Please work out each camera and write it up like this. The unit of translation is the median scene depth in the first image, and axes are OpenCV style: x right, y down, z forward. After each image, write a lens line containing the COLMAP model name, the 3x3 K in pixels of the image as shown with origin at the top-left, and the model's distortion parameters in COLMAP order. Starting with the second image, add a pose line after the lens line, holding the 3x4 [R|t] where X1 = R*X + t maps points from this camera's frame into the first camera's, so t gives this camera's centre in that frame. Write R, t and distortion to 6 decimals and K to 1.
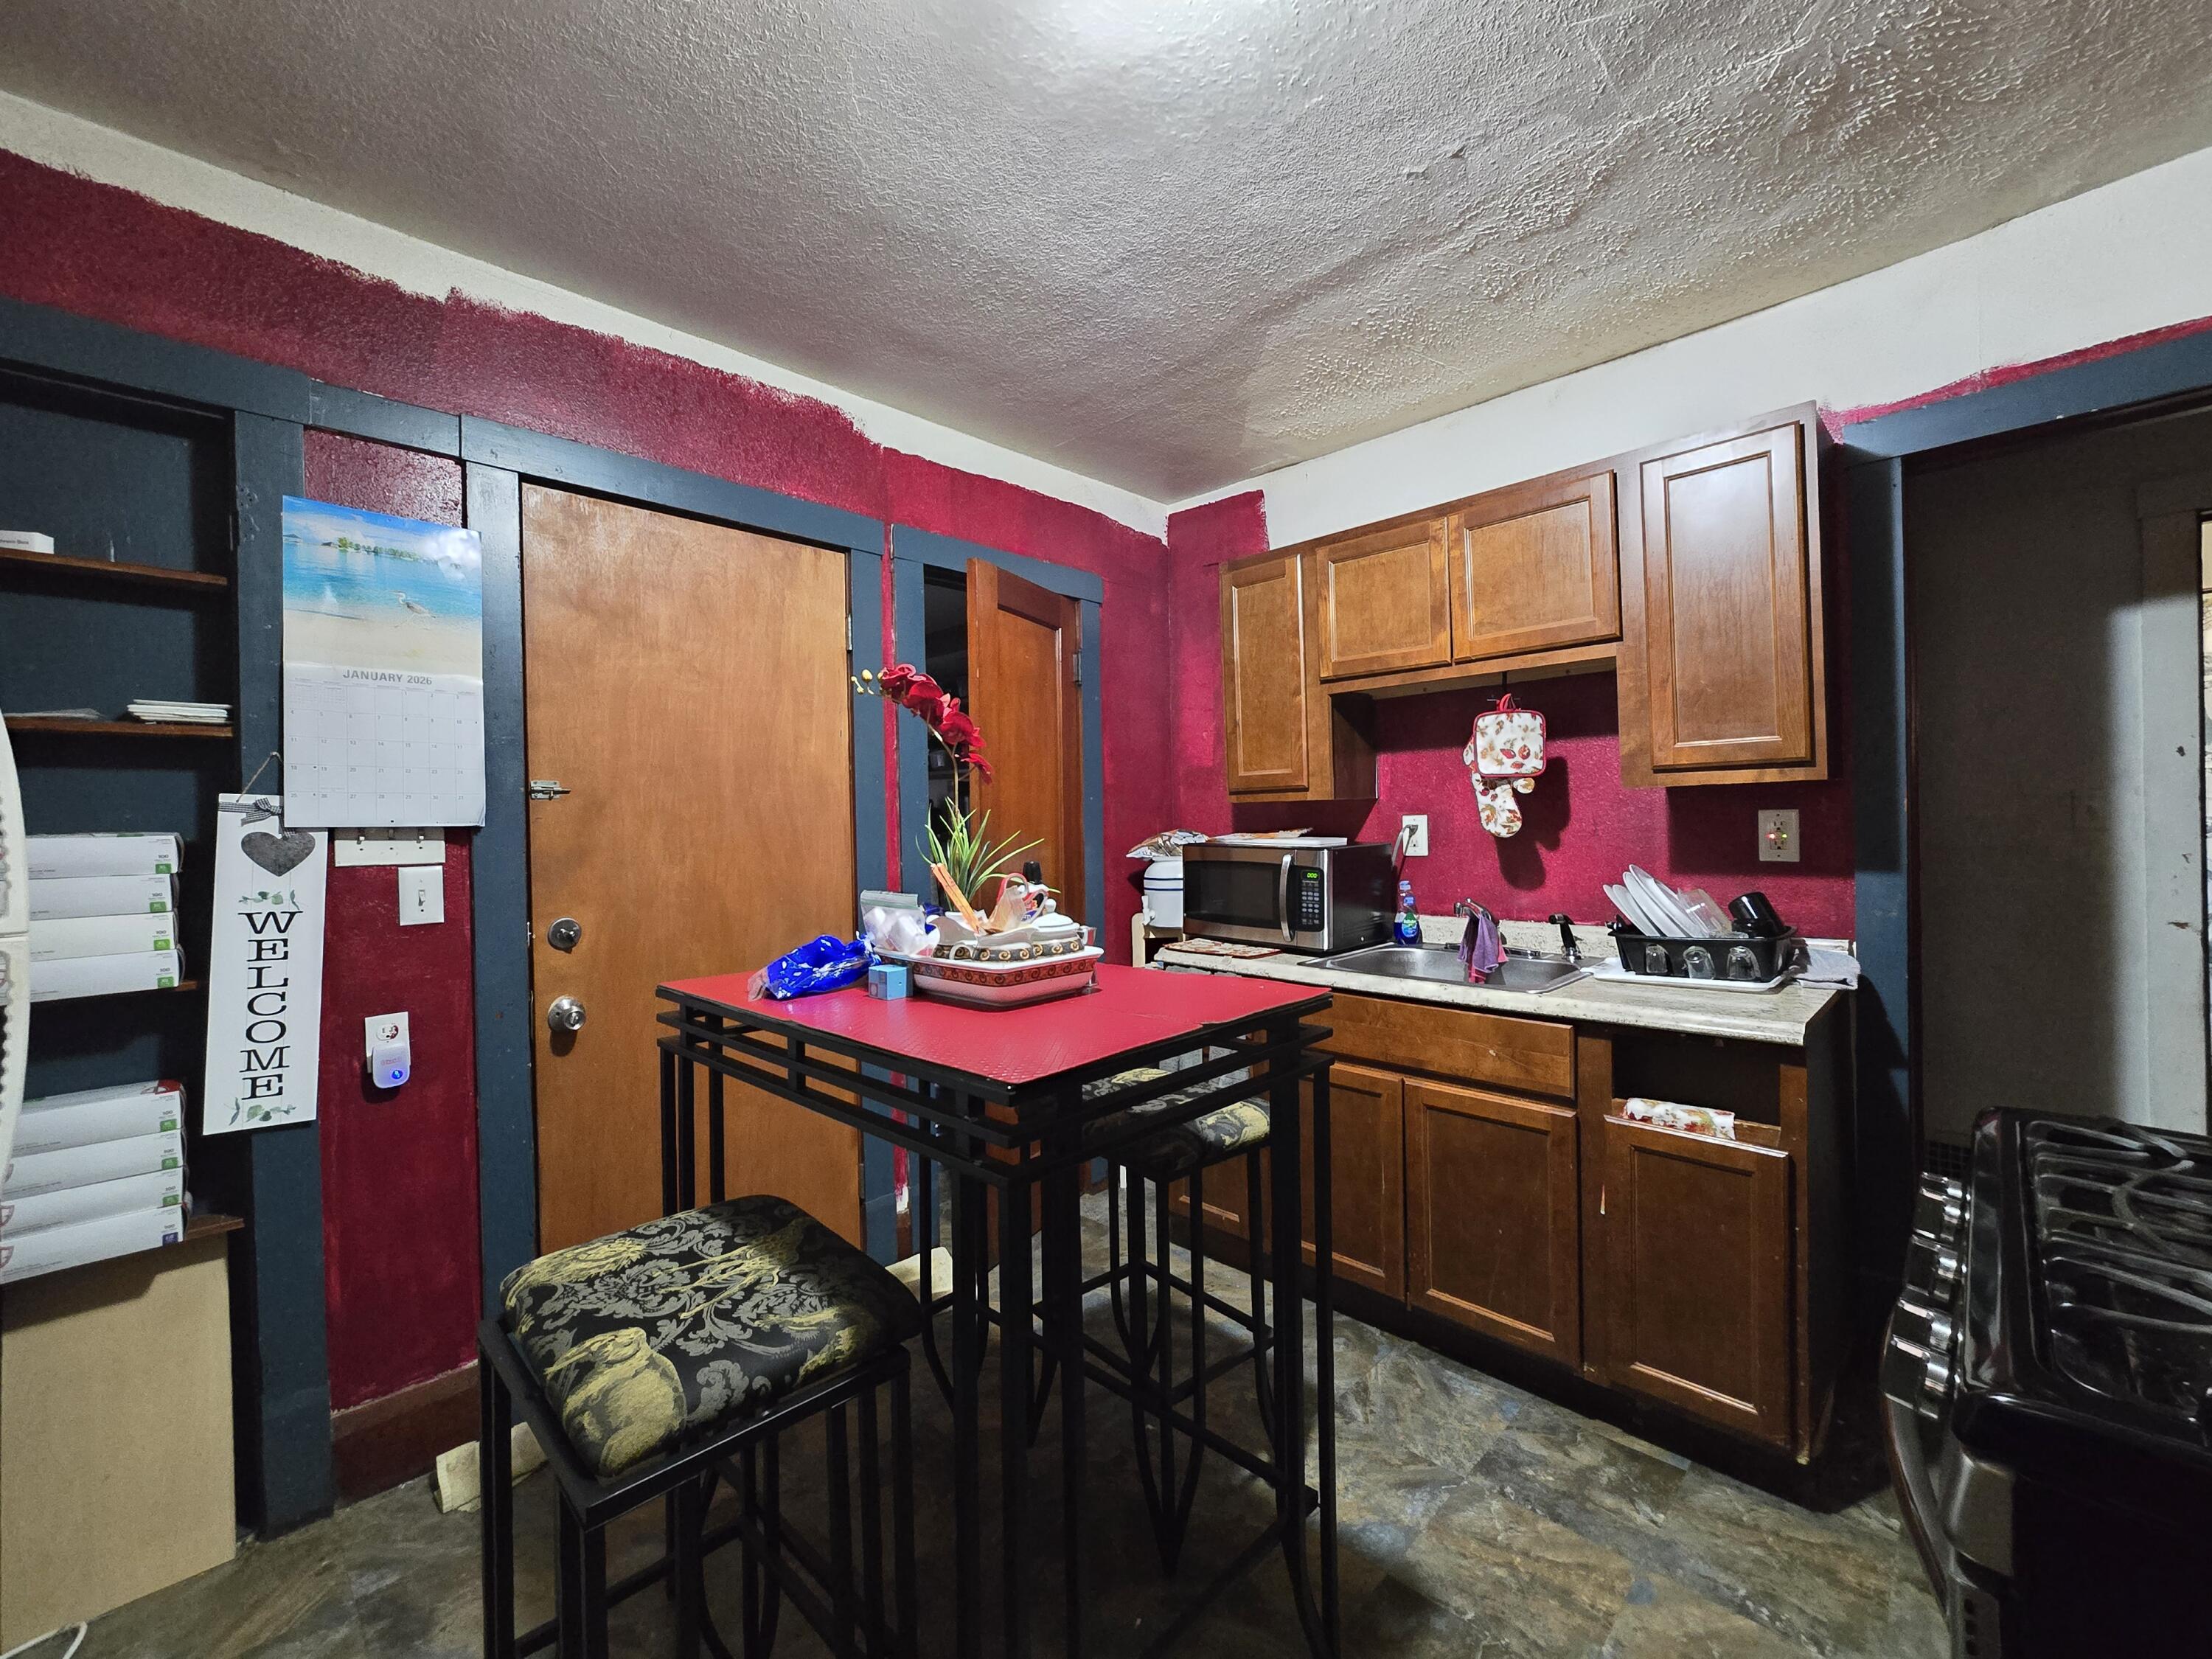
lens RADIAL K [[894.1, 0, 1123.2], [0, 894.1, 823.3], [0, 0, 1]] dist [-0.001722, 0.000289]
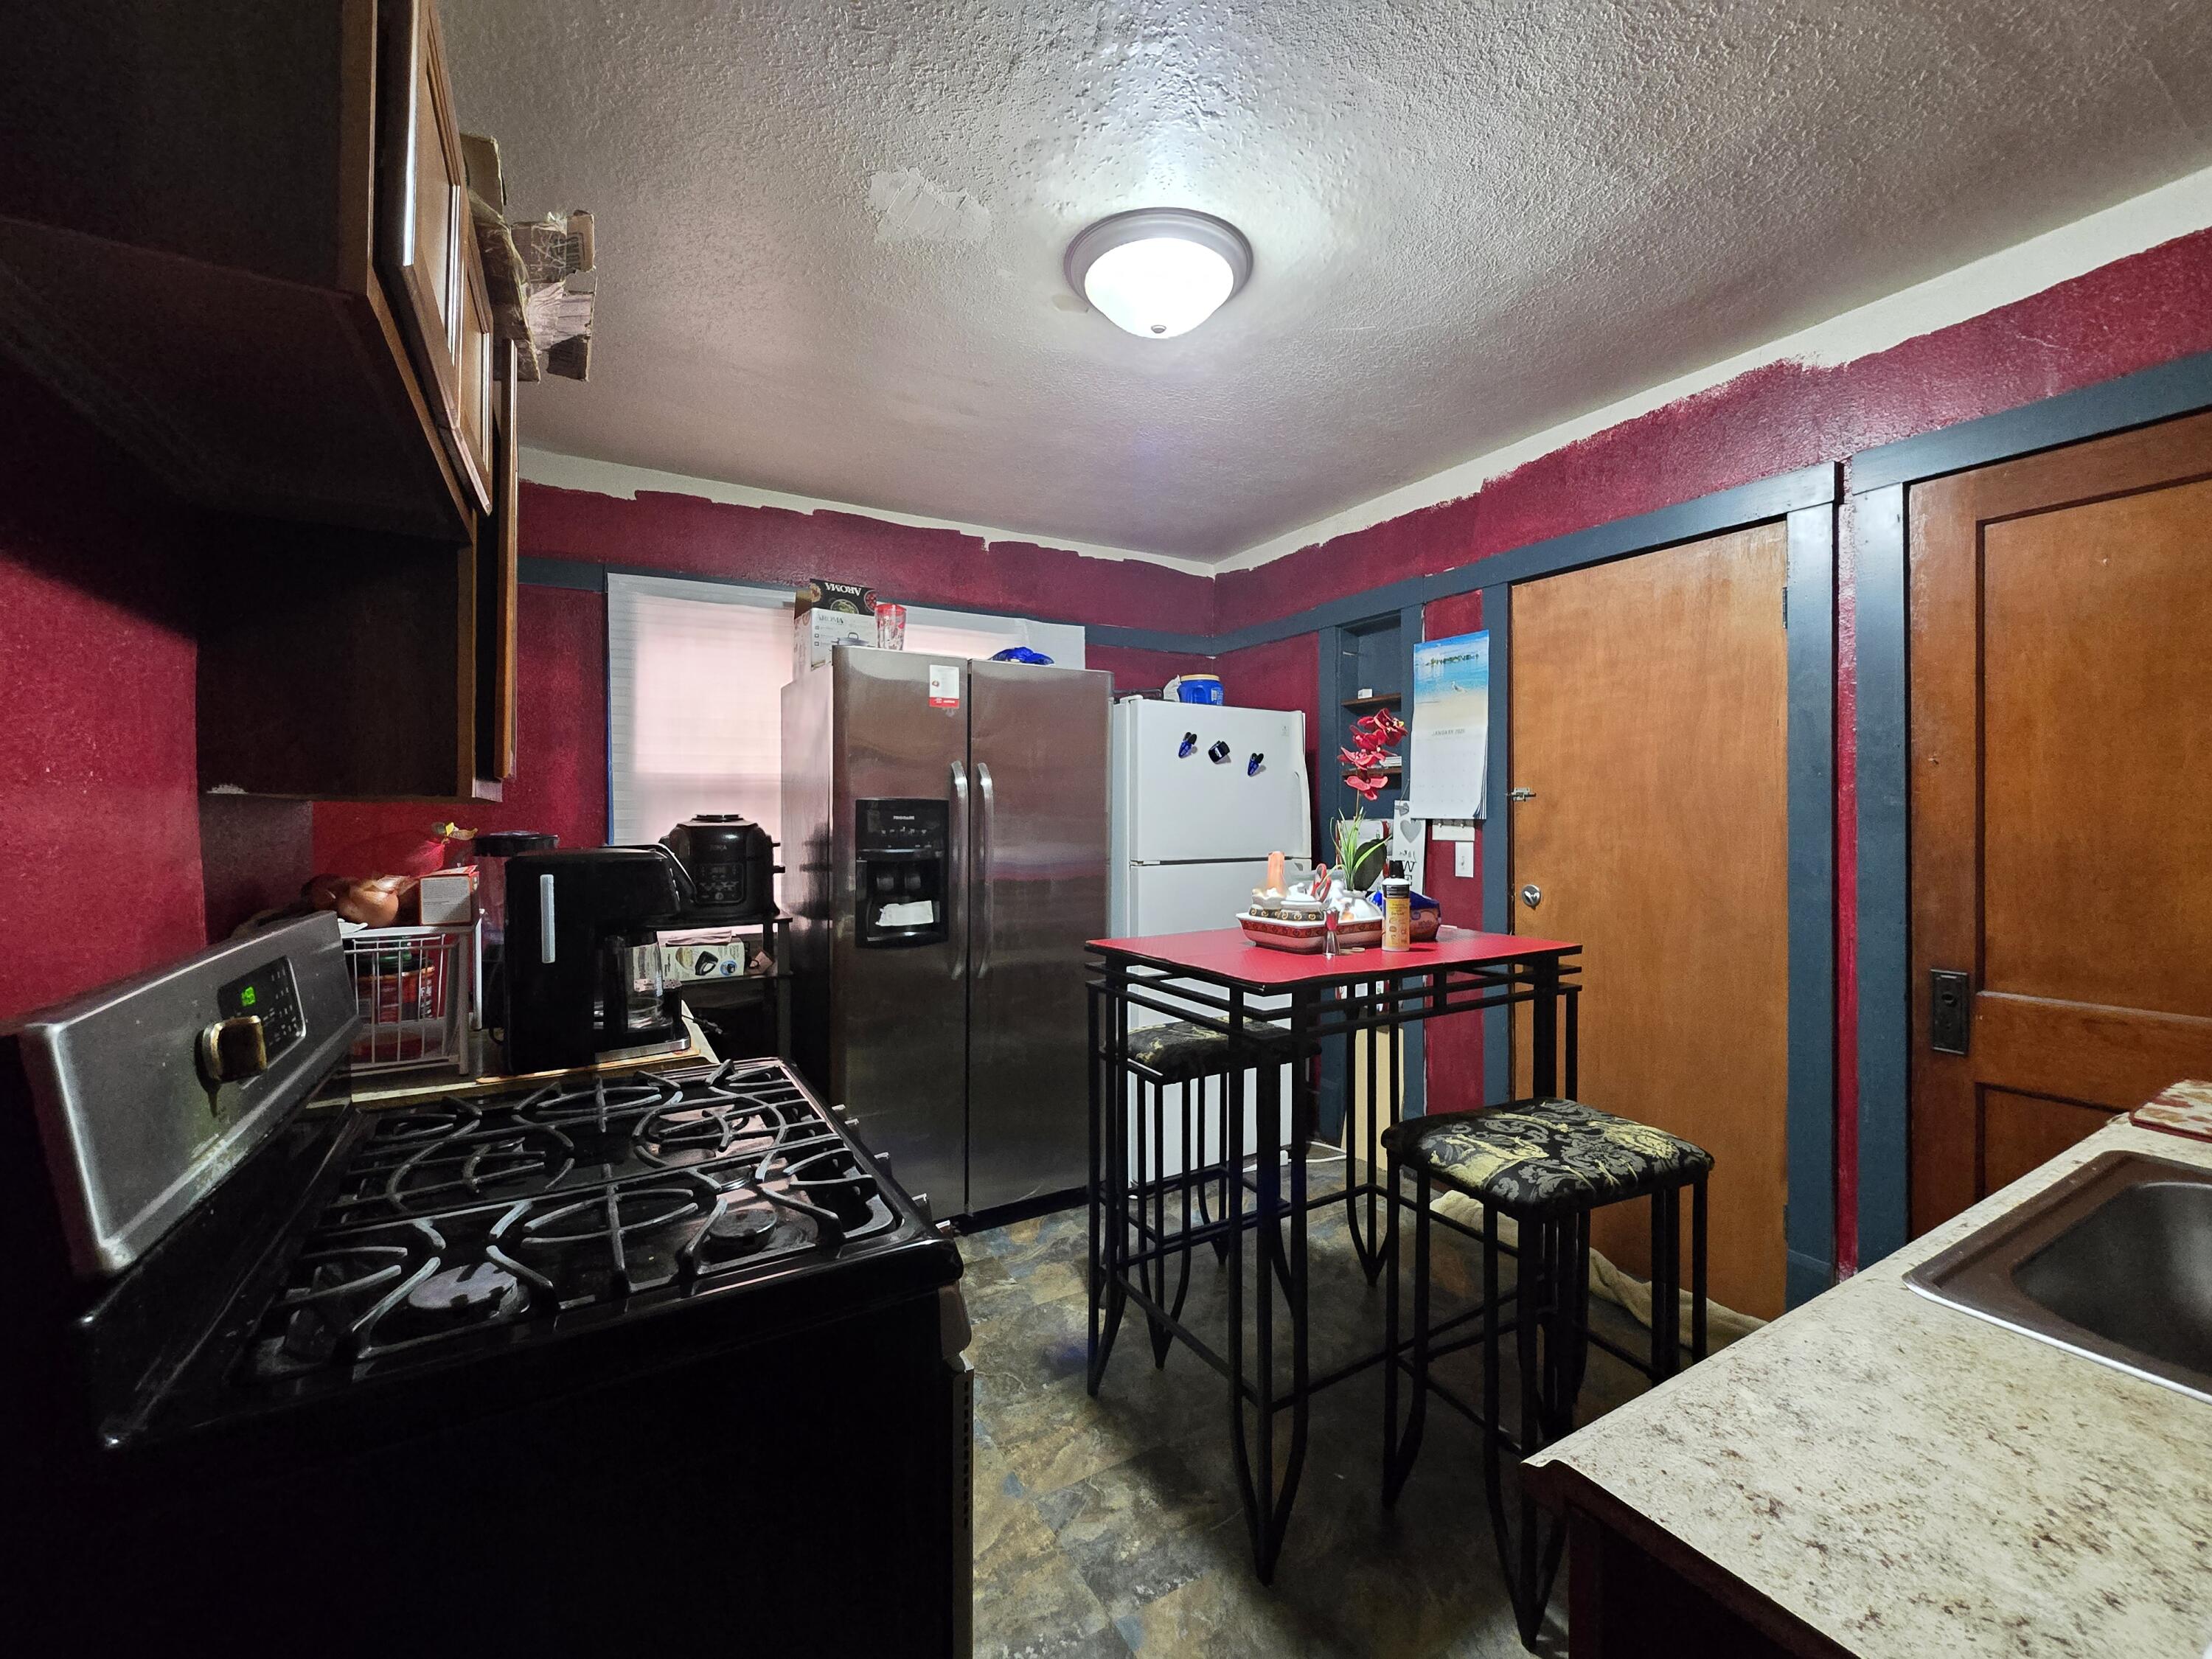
lens RADIAL K [[894.1, 0, 1123.2], [0, 894.1, 823.3], [0, 0, 1]] dist [-0.001722, 0.000289]
pose [[-0.244599, 0.026905, -0.969251, 0.906458], [0.003980, 0.999634, 0.026744, -0.031646], [0.969616, 0.002684, -0.244617, 0.723304]]
